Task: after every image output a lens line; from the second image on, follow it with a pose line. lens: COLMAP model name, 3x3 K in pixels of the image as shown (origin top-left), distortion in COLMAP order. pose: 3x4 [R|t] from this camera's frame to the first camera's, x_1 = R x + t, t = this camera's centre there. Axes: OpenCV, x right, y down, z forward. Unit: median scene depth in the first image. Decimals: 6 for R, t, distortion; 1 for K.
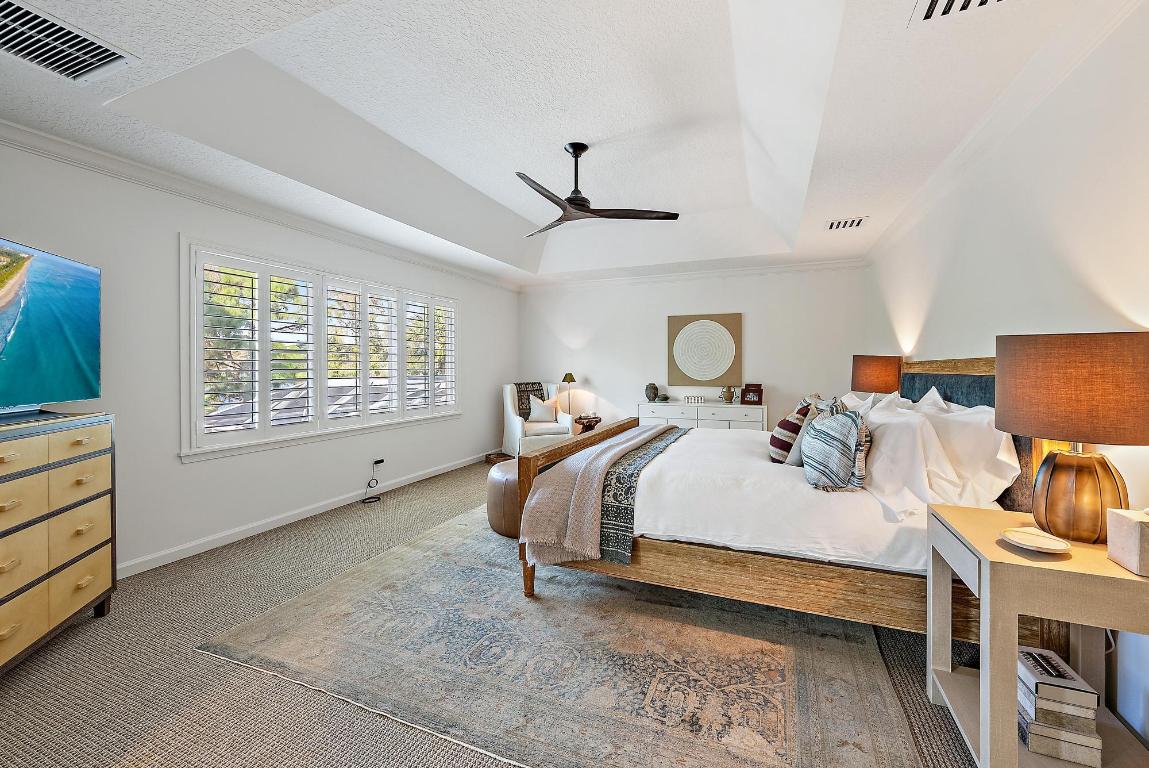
lens RADIAL K [[449.9, 0, 580.8], [0, 449.9, 377.8], [0, 0, 1]] dist [0.004362, 0.000143]
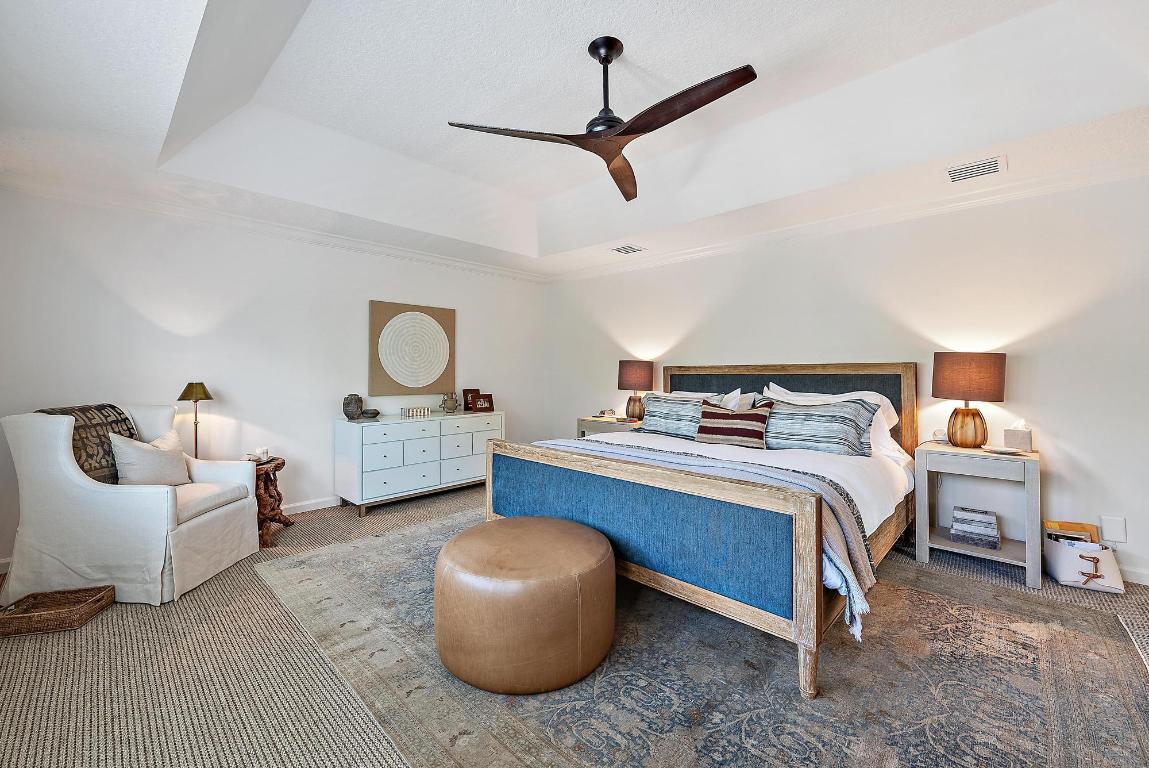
lens RADIAL K [[449.9, 0, 576.2], [0, 449.9, 376.2], [0, 0, 1]] dist [0.004362, 0.000143]
pose [[0.367867, -0.009578, 0.929829, -0.374847], [0.019245, 0.999811, 0.002685, -0.011215], [-0.929679, 0.016907, 0.367982, 0.444600]]
